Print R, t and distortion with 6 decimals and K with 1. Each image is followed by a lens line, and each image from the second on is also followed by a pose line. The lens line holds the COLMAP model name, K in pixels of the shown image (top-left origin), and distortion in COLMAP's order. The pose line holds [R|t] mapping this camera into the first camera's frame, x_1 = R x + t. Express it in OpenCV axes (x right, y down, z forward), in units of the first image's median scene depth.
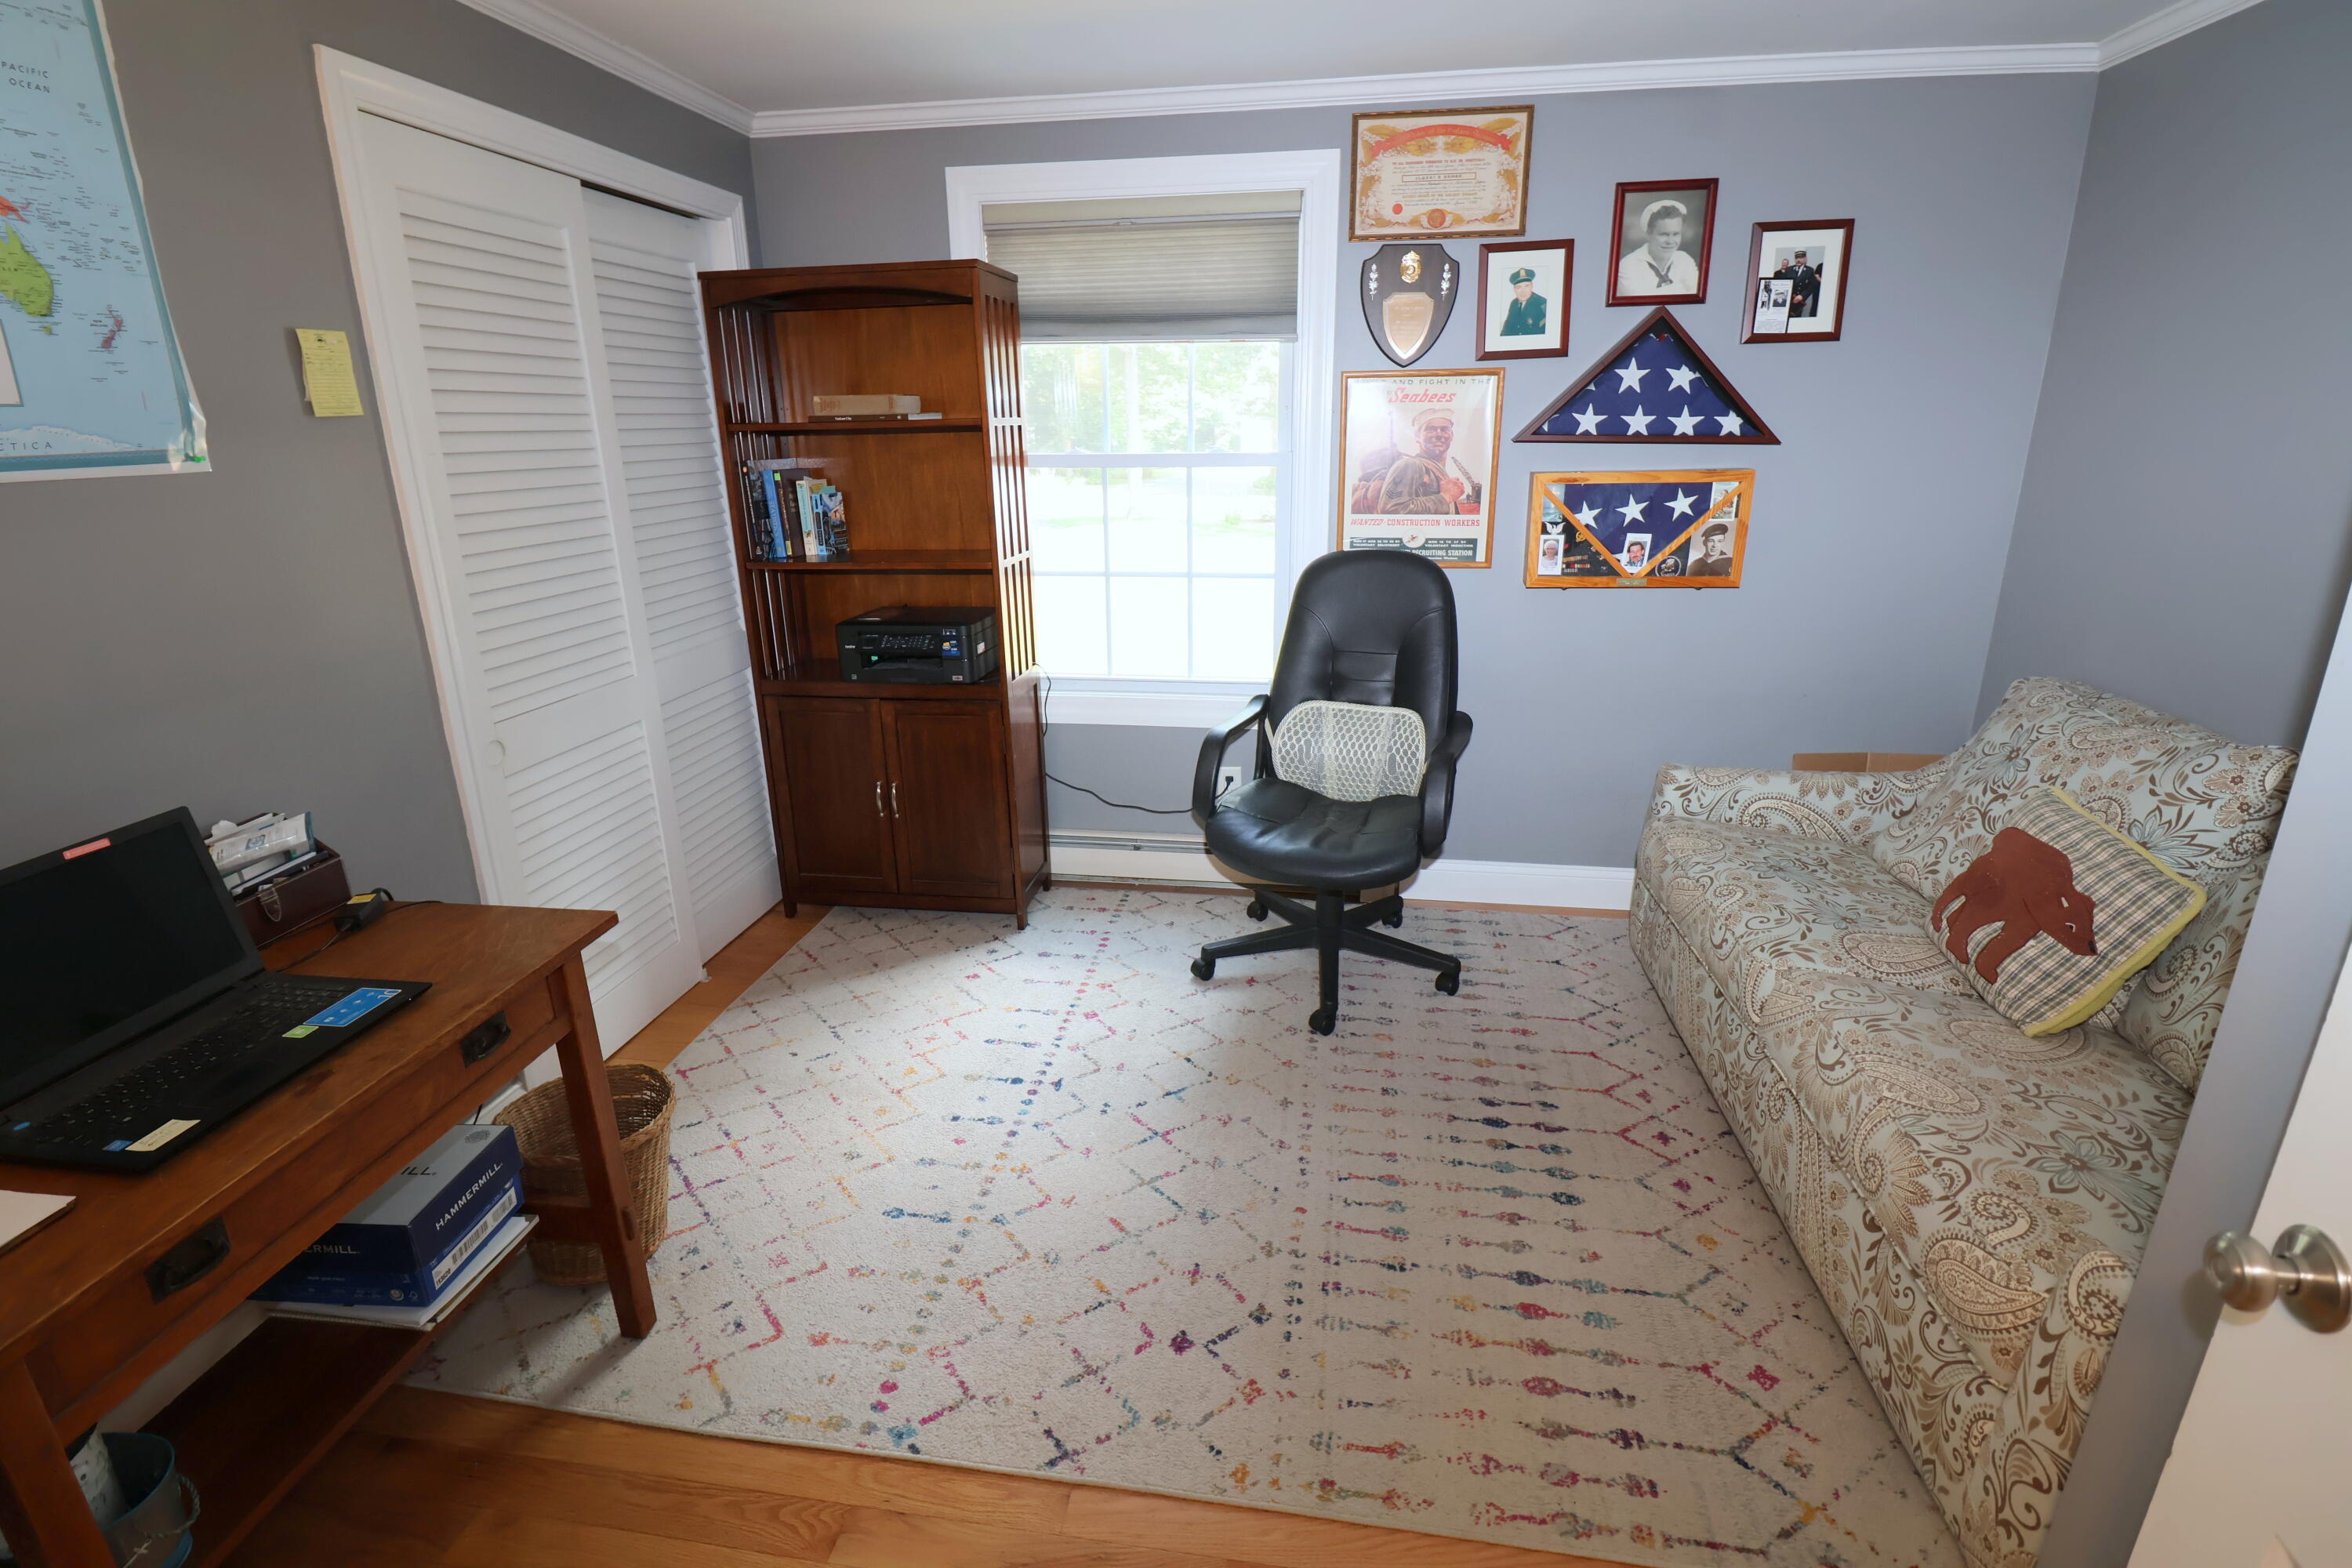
lens RADIAL K [[1083.0, 0, 1164.6], [0, 1083.0, 769.0], [0, 0, 1]] dist [-0.005463, -0.009818]
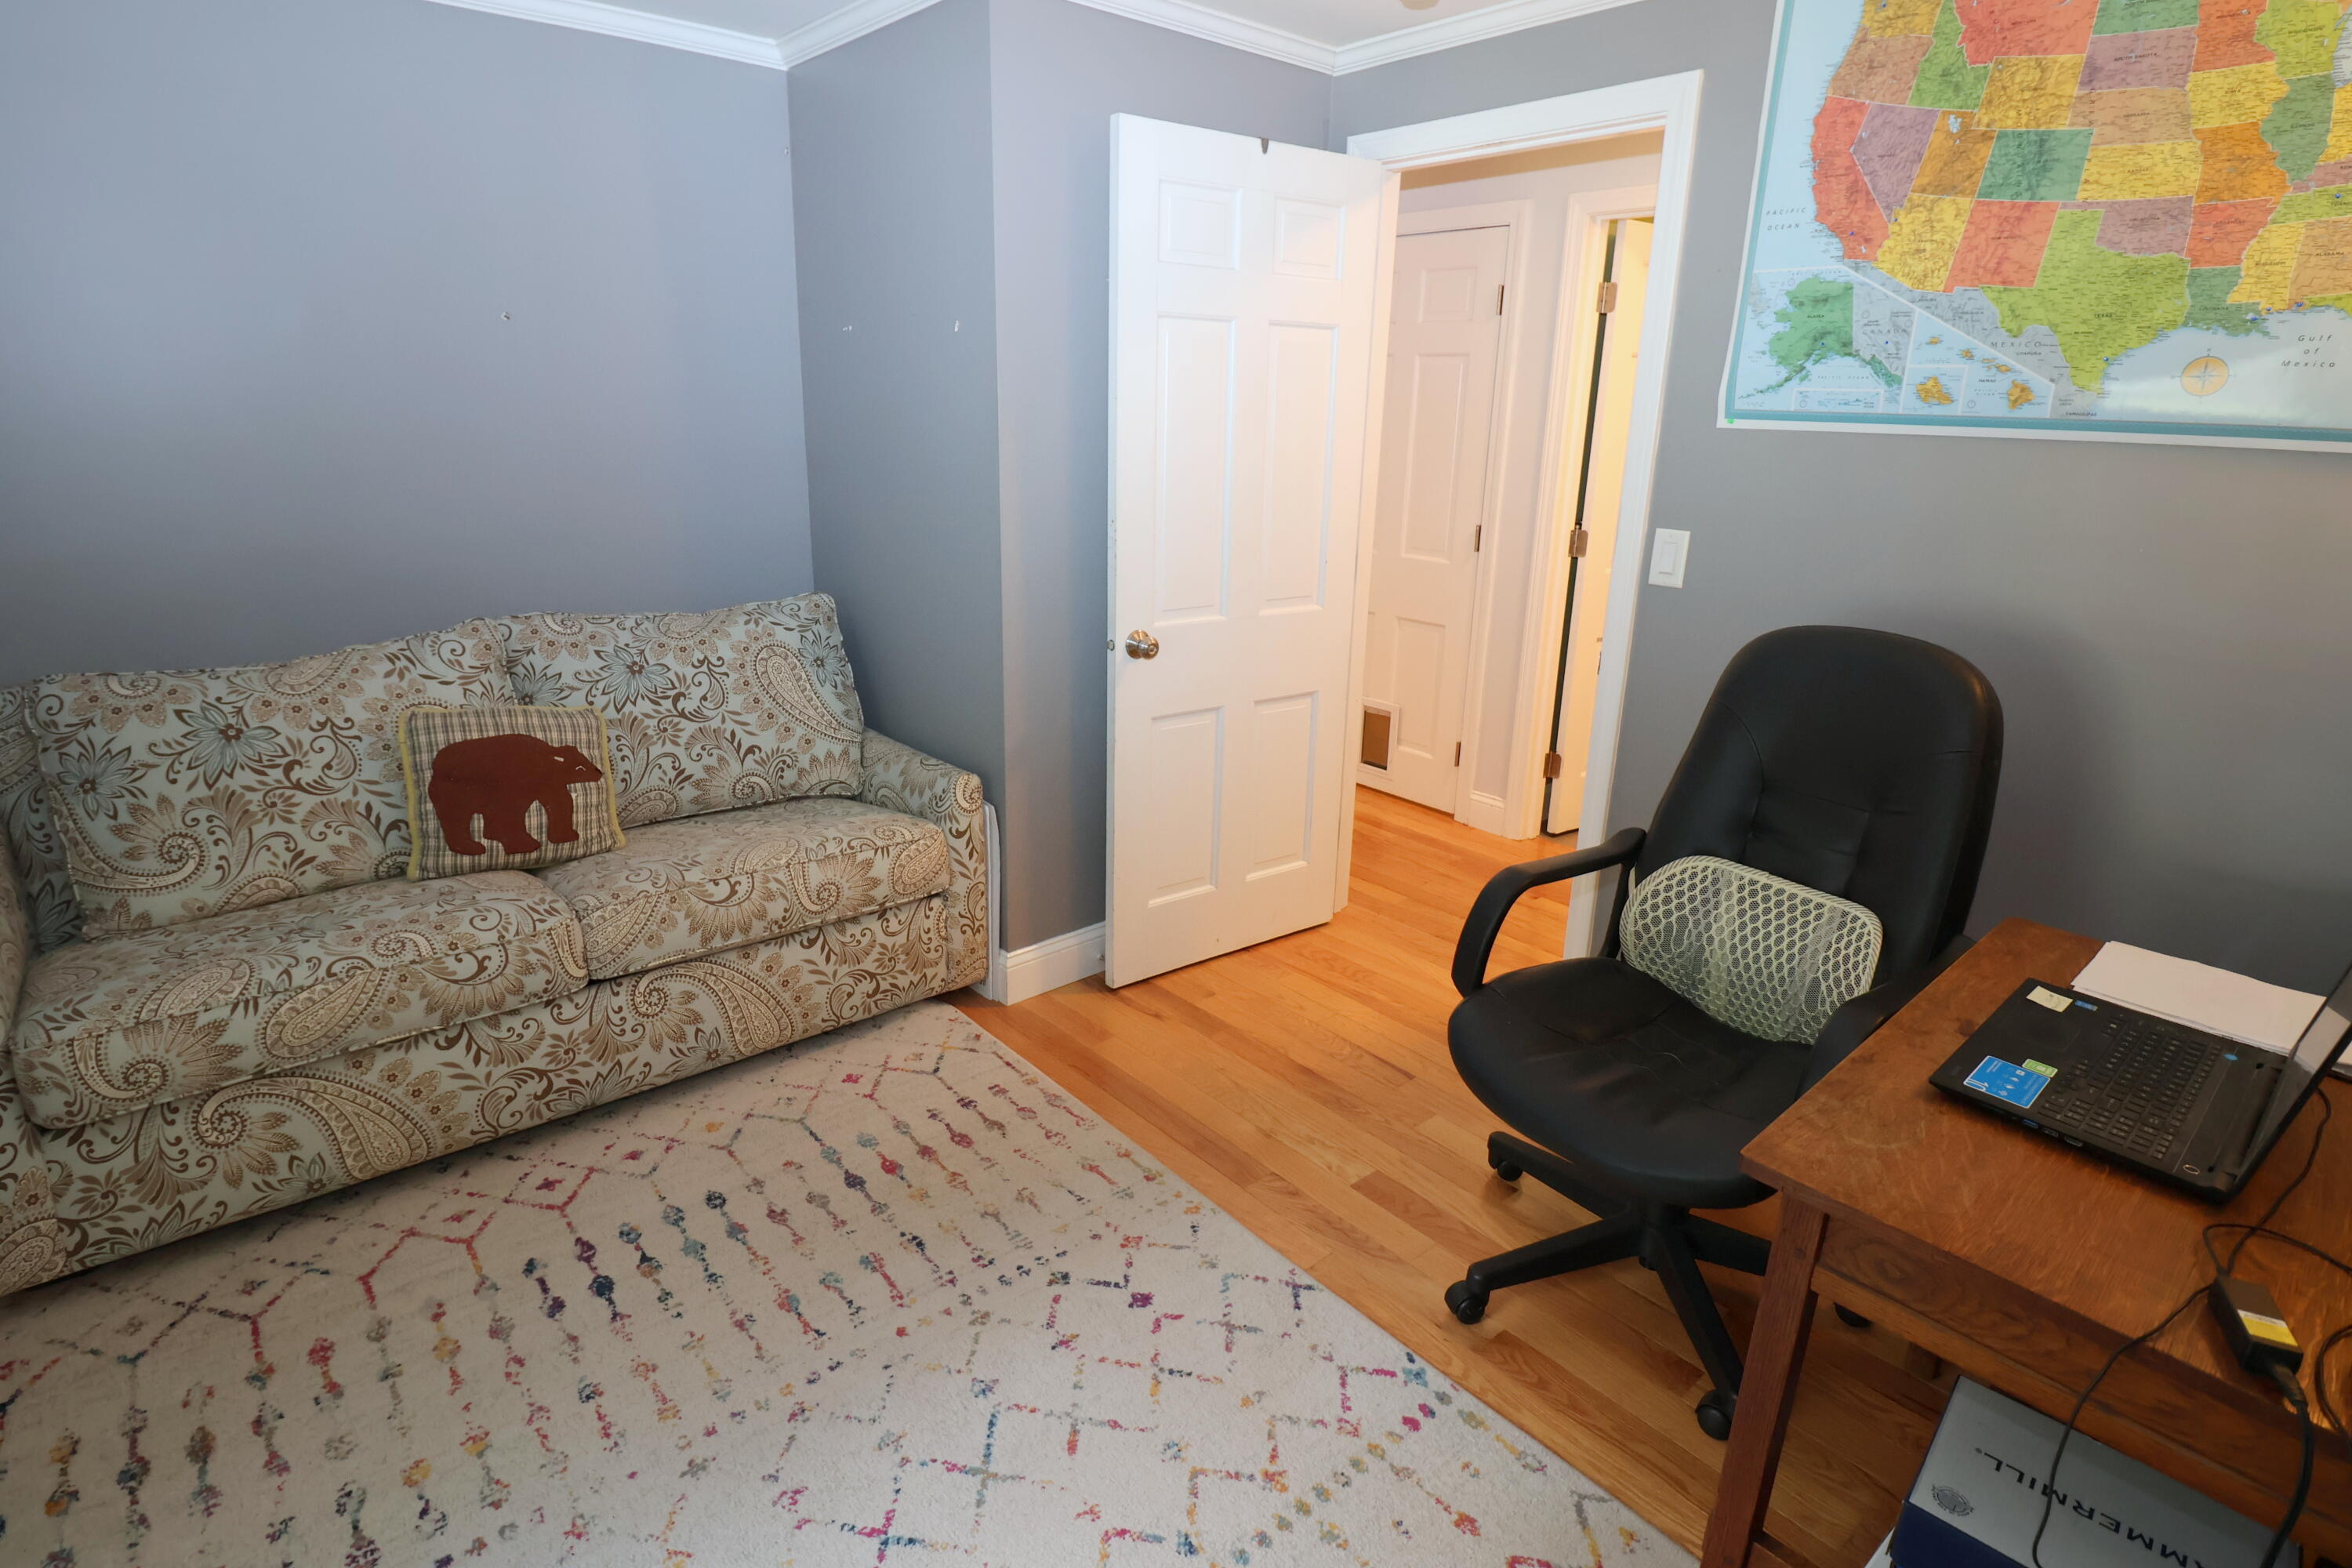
lens RADIAL K [[1248.0, 0, 1162.4], [0, 1248.0, 781.9], [0, 0, 1]] dist [0.000817, 0.000220]
pose [[-0.767691, -0.193157, 0.611017, -0.625184], [0.178140, 0.851583, 0.493024, -0.456282], [-0.615563, 0.487337, -0.619343, 1.489405]]
